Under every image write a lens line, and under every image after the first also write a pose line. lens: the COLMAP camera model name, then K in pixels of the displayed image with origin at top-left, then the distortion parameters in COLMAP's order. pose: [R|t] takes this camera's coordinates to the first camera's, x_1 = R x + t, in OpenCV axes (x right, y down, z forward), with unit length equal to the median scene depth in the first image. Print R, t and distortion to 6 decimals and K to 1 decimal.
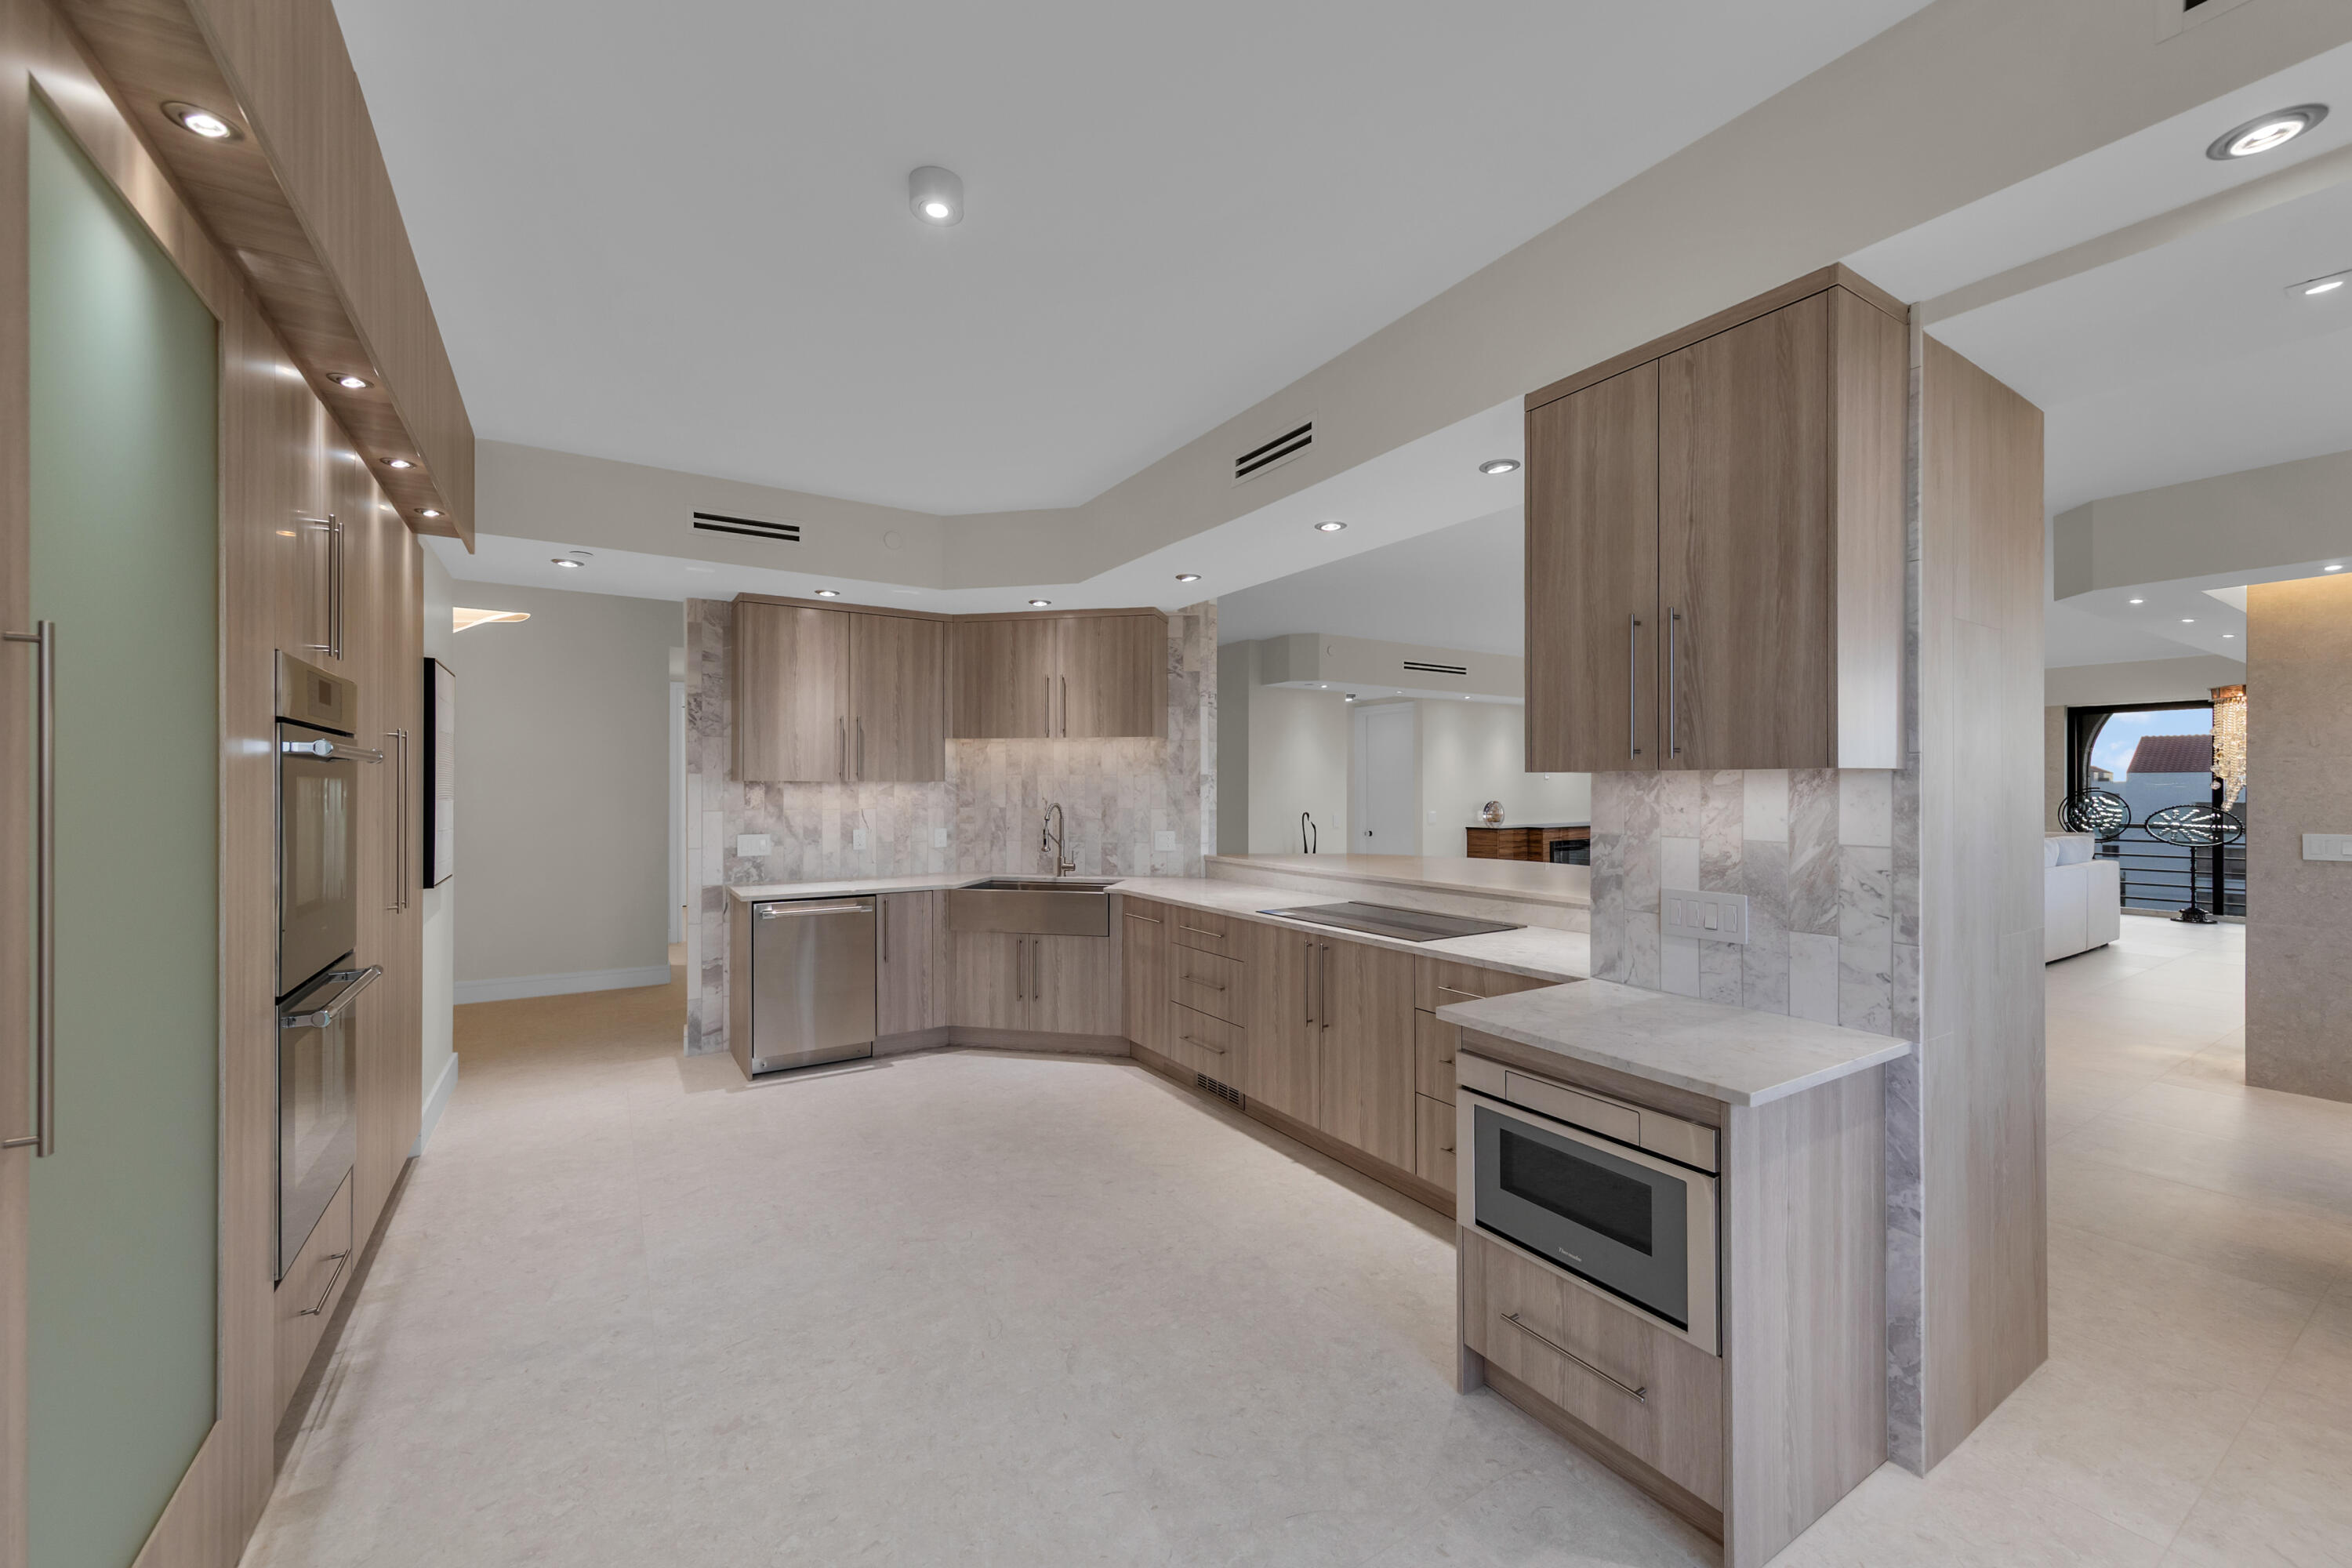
lens RADIAL K [[921.1, 0, 1191.6], [0, 921.1, 786.8], [0, 0, 1]] dist [0.002888, 0.000298]
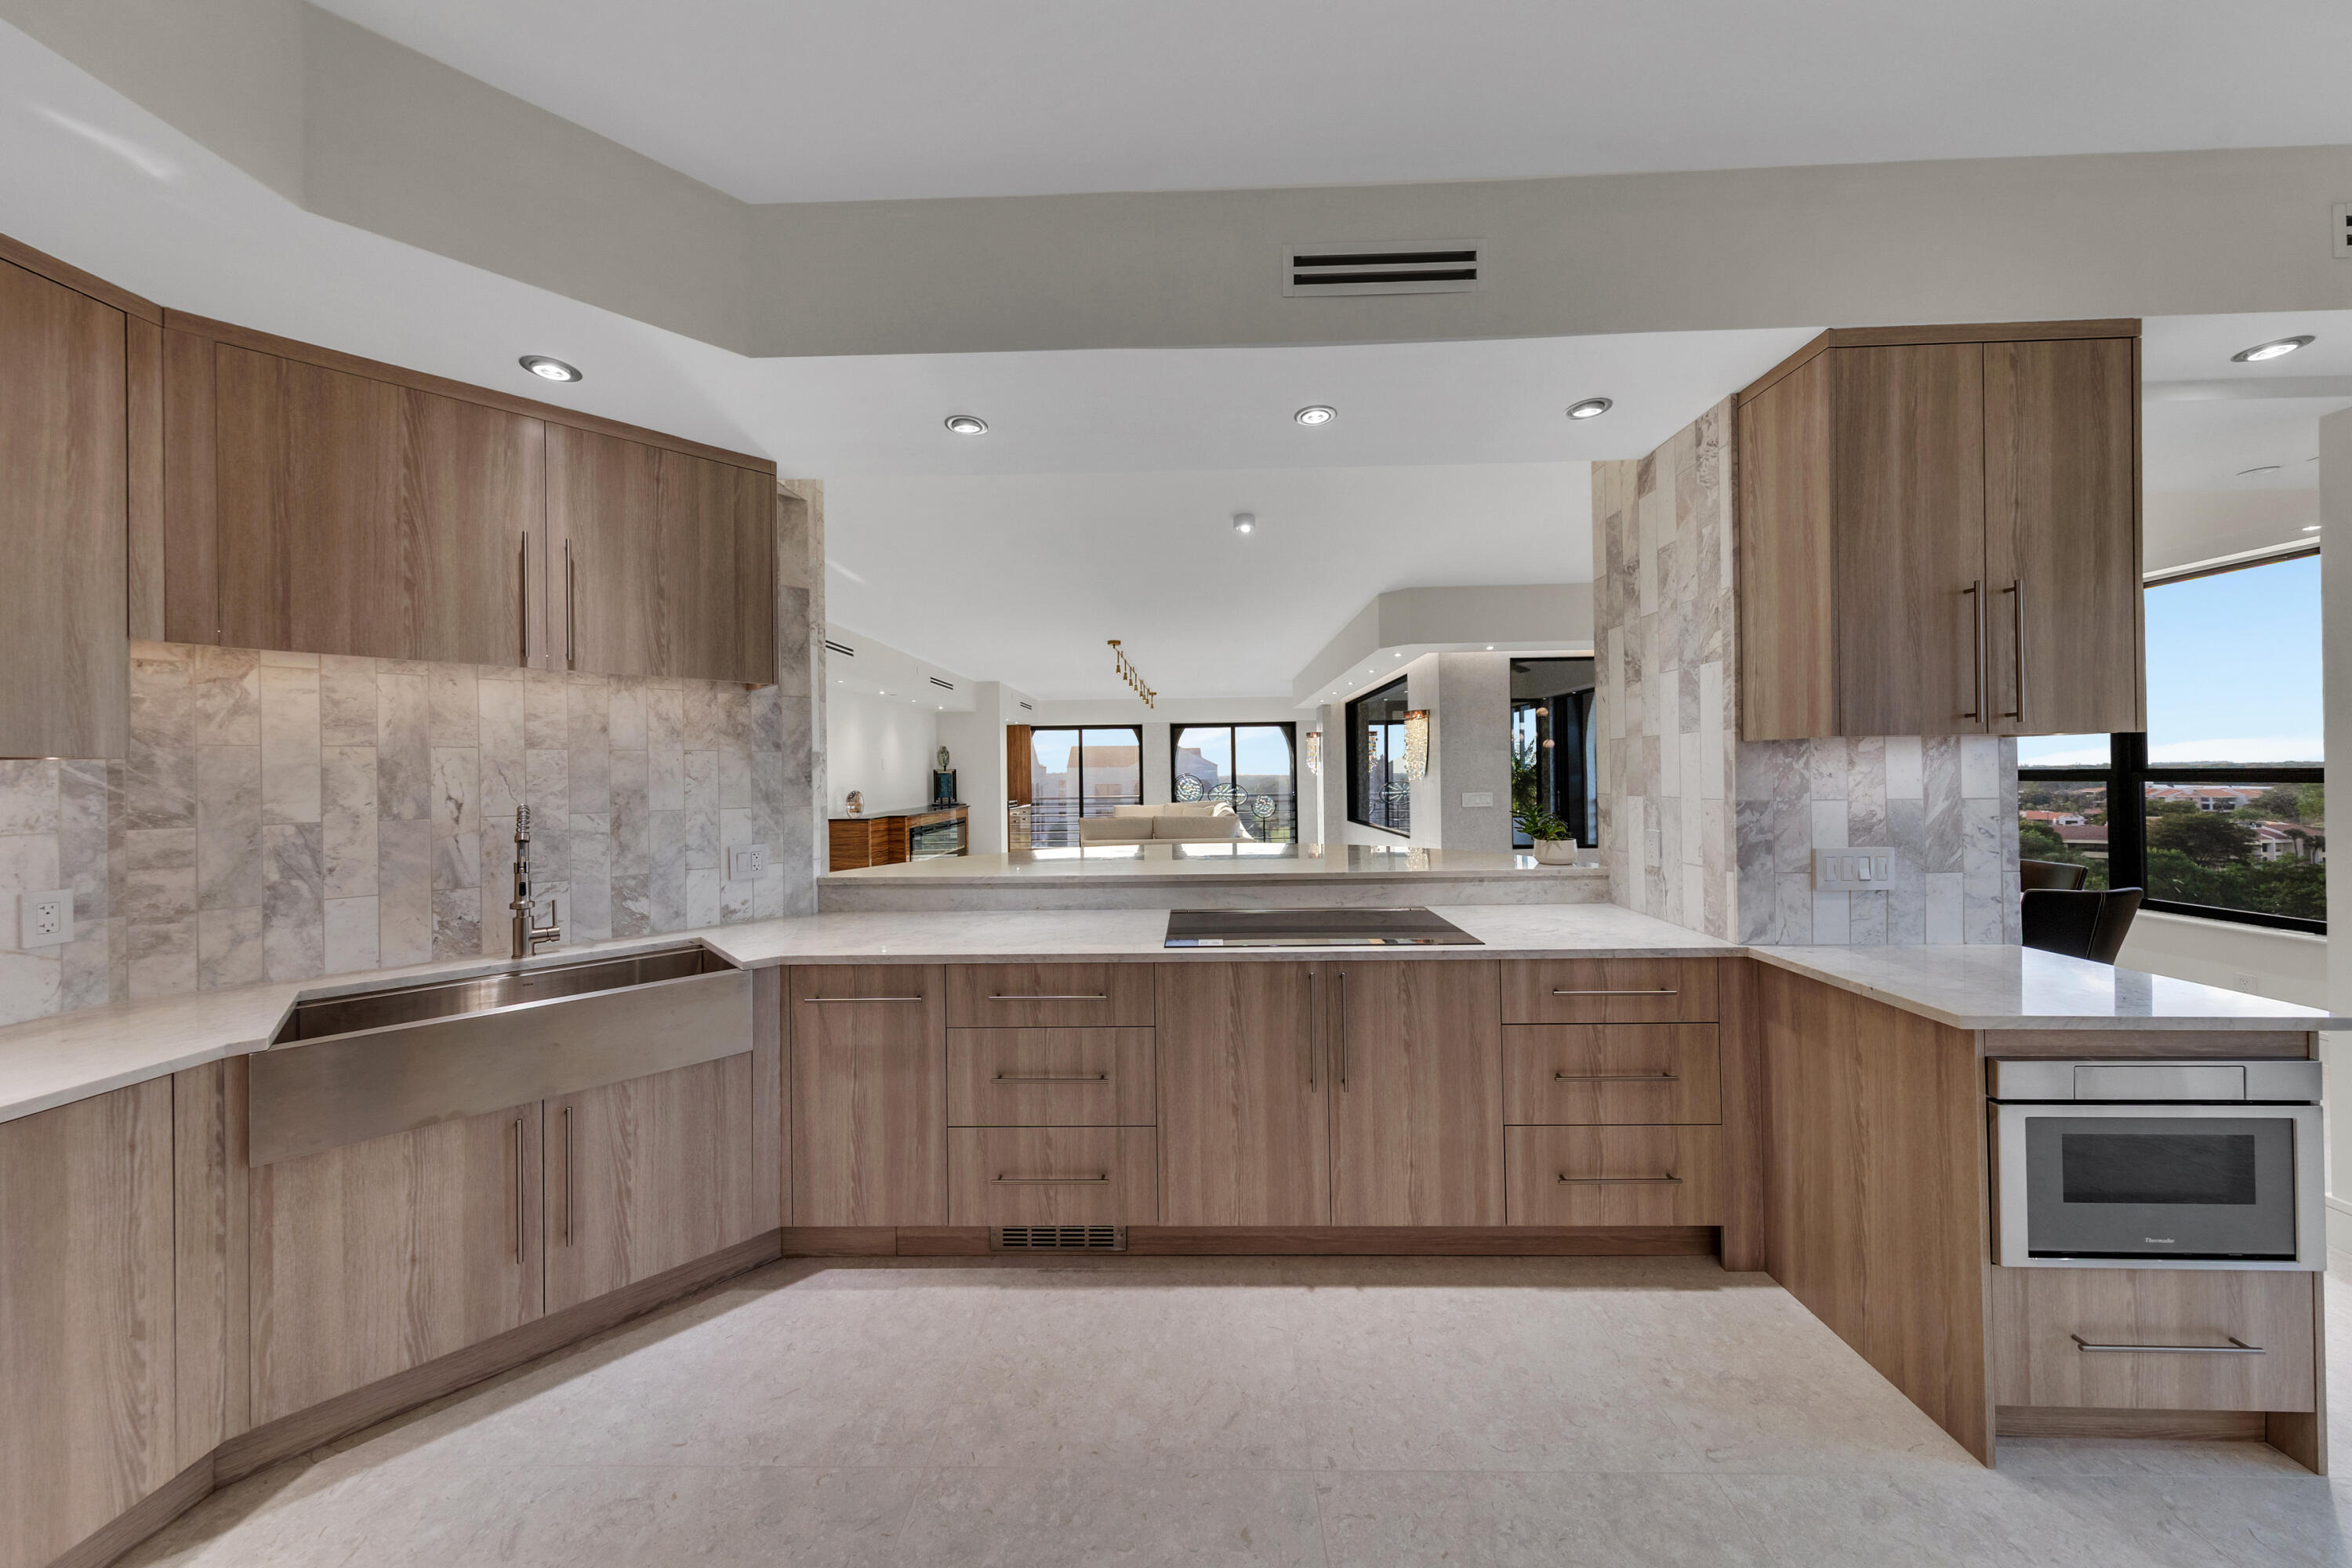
lens RADIAL K [[770.2, 0, 1183.9], [0, 770.2, 771.3], [0, 0, 1]] dist [0.003929, -0.000078]
pose [[0.561969, -0.004204, 0.827148, -0.320800], [0.013790, 0.999896, -0.004287, 0.006983], [-0.827043, 0.013815, 0.561968, 0.547626]]
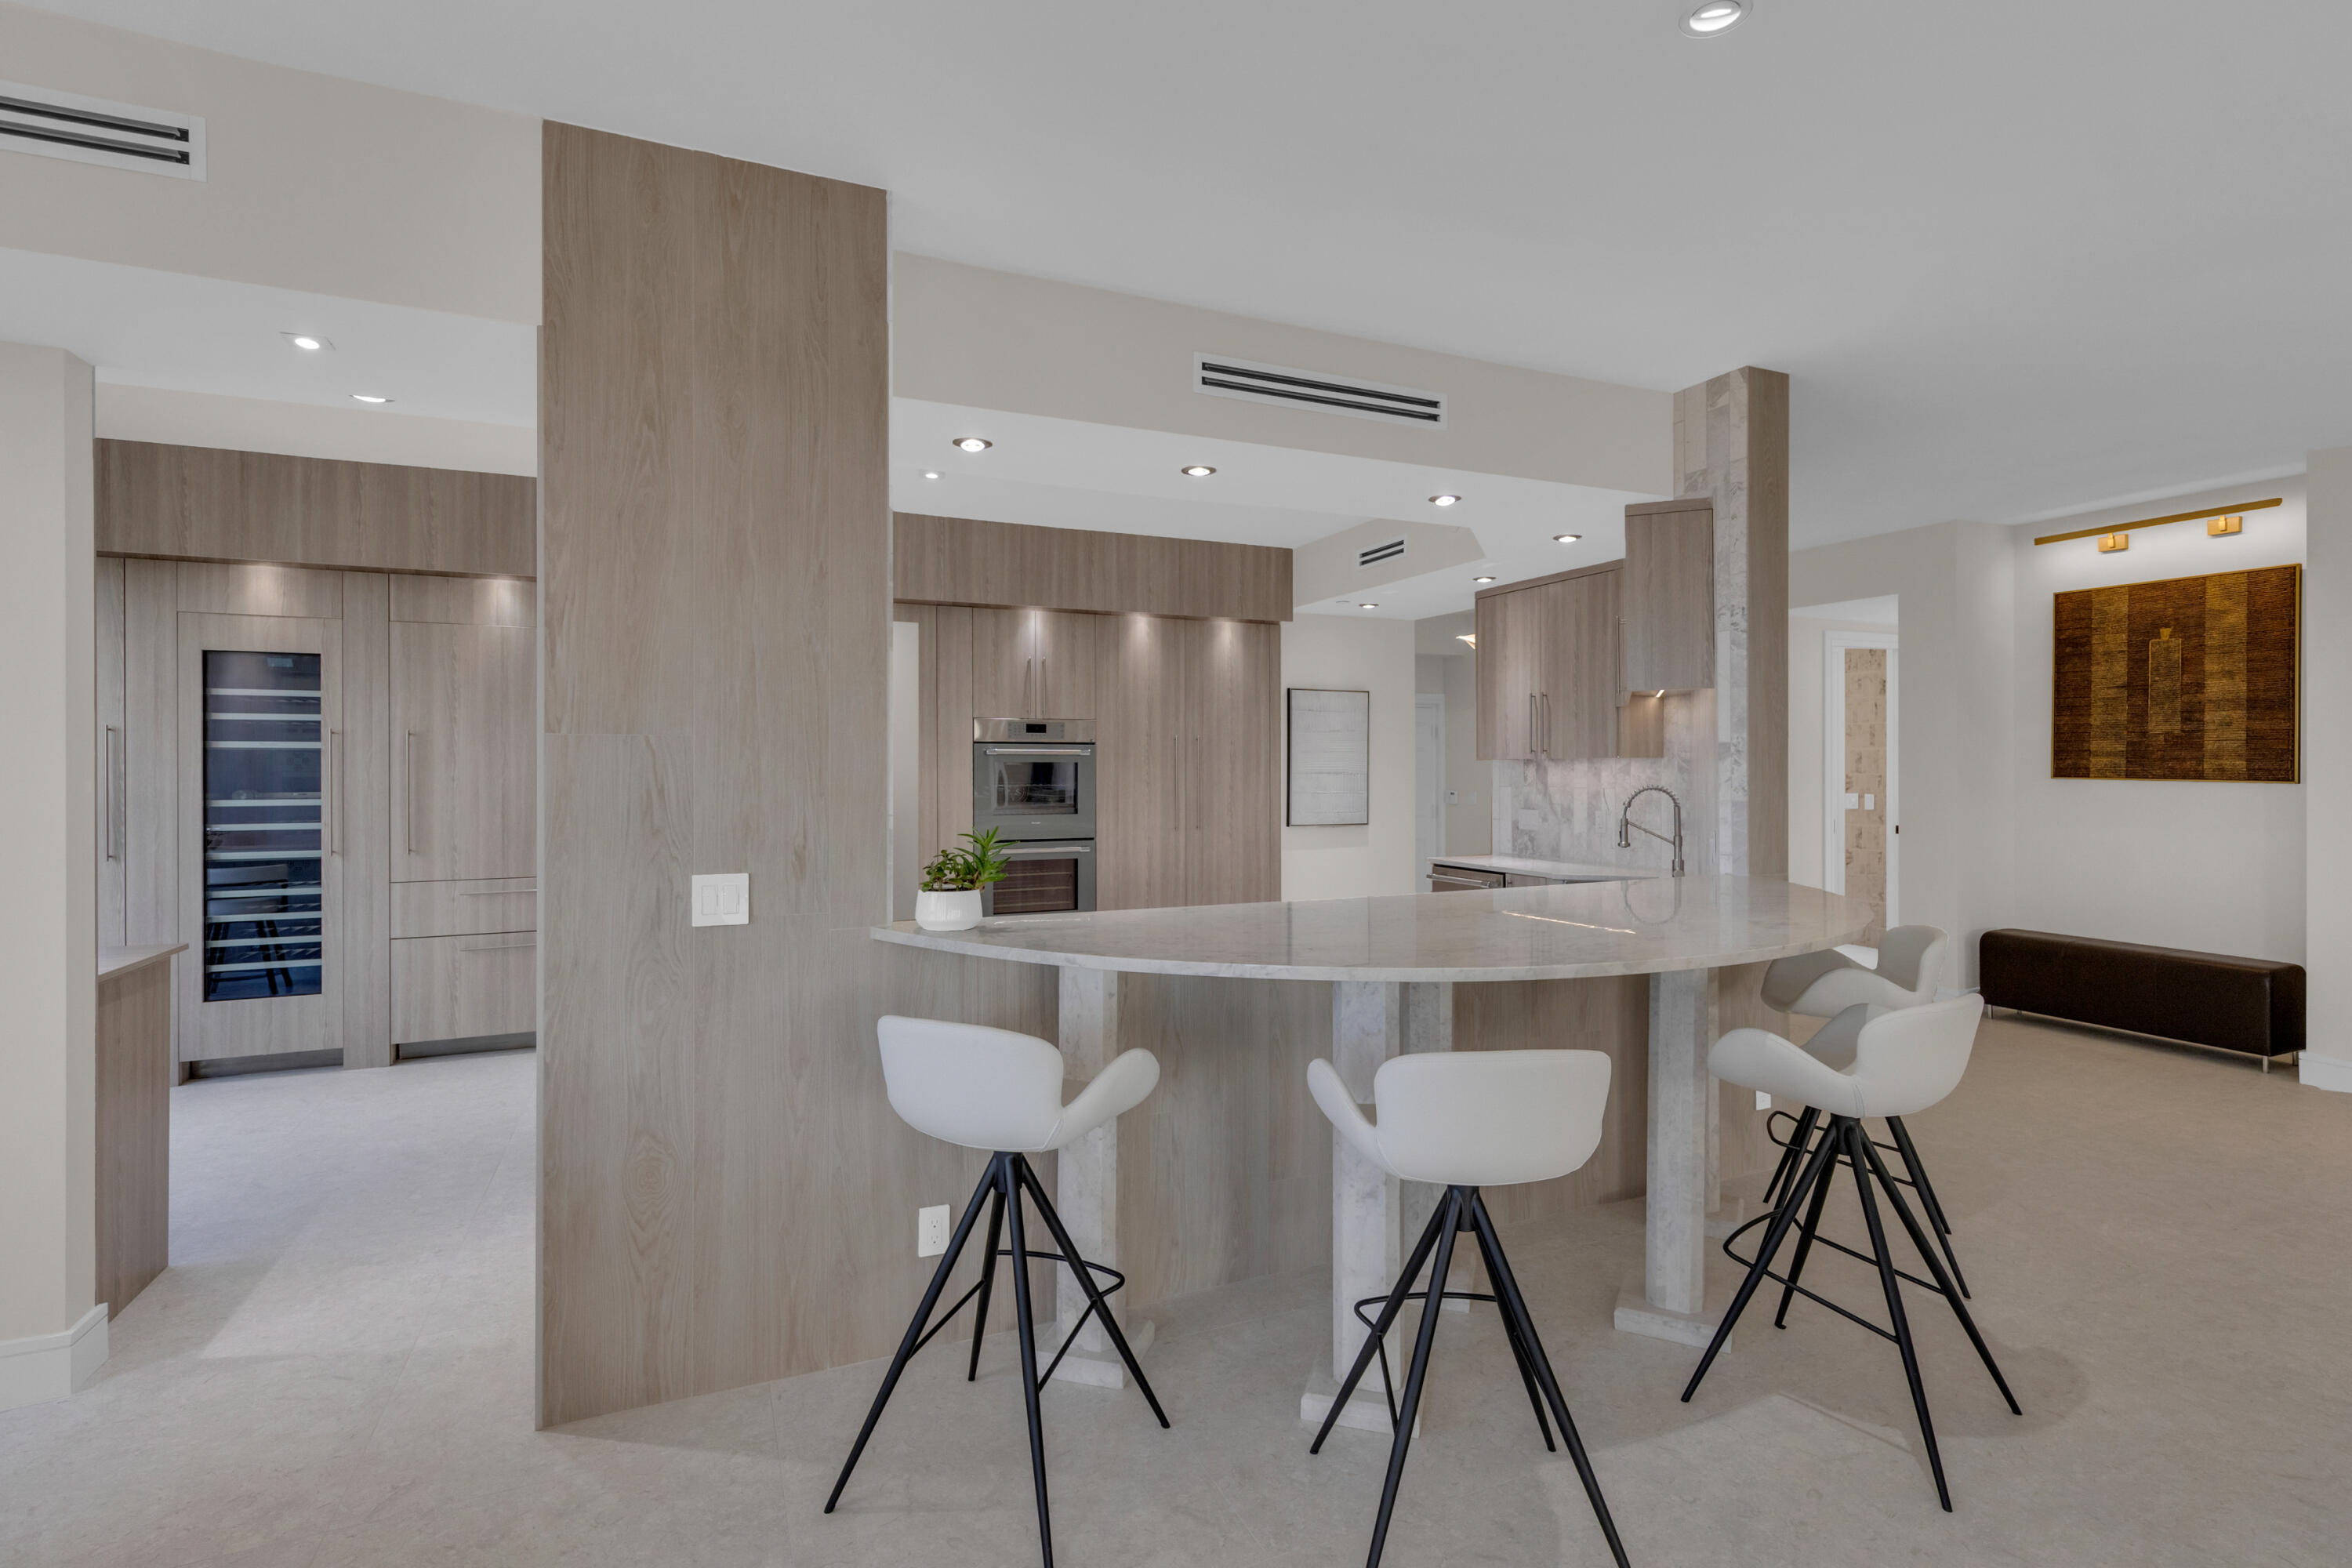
lens RADIAL K [[1124.7, 0, 1190.1], [0, 1124.7, 766.3], [0, 0, 1]] dist [0.005088, -0.000313]
pose [[-0.151371, -0.001740, -0.988475, 0.909039], [0.002274, 0.999995, -0.002108, 0.003778], [0.988474, -0.002567, -0.151366, 0.855794]]
